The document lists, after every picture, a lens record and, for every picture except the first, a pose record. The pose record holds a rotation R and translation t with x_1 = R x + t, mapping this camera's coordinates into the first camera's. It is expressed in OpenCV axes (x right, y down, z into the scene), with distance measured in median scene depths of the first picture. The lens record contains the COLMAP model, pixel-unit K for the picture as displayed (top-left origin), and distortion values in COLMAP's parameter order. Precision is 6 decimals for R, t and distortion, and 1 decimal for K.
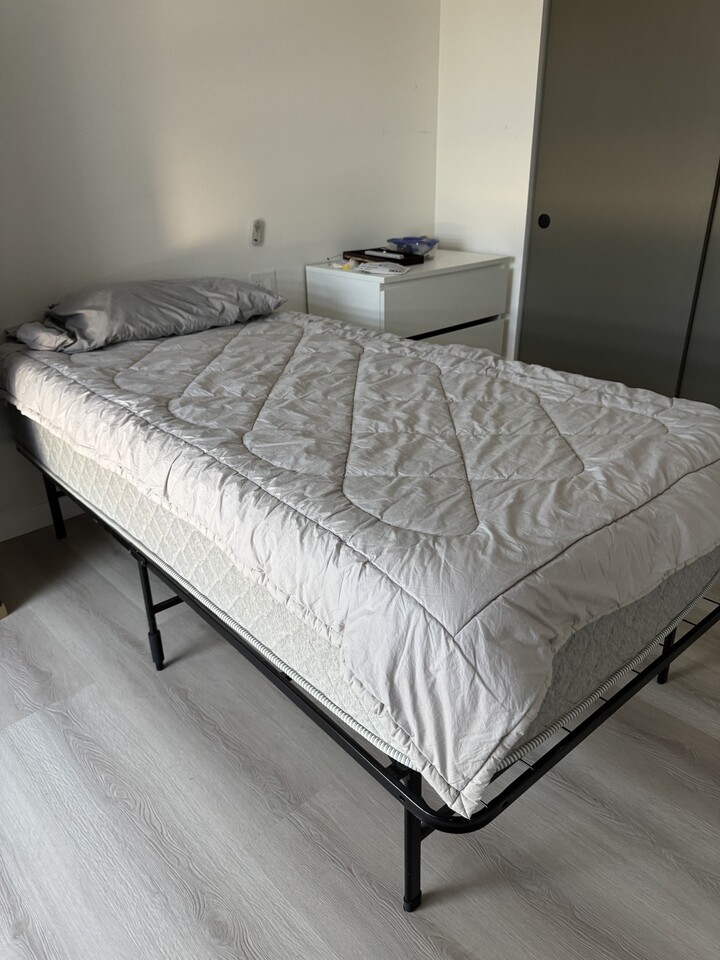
lens RADIAL K [[677.3, 0, 360.0], [0, 677.3, 480.0], [0, 0, 1]] dist [-0.001418, -0.004515]
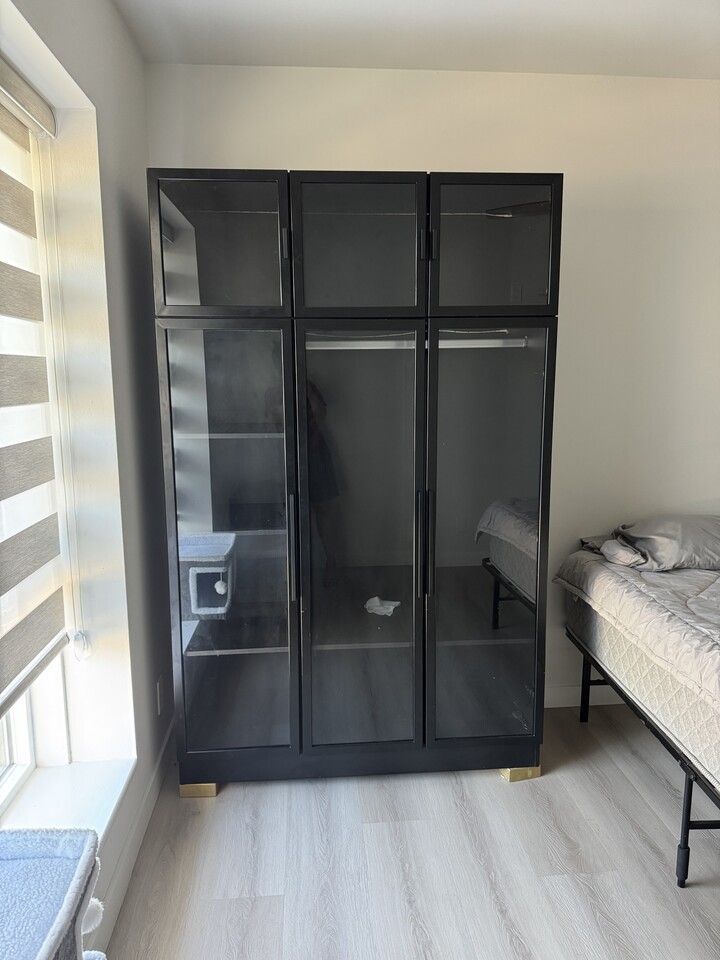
lens RADIAL K [[677.3, 0, 360.0], [0, 677.3, 480.0], [0, 0, 1]] dist [-0.001418, -0.004515]
pose [[0.782107, 0.110537, -0.613261, -0.109908], [-0.271852, 0.946075, -0.176176, 0.005815], [0.560718, 0.304505, 0.769982, -0.257197]]
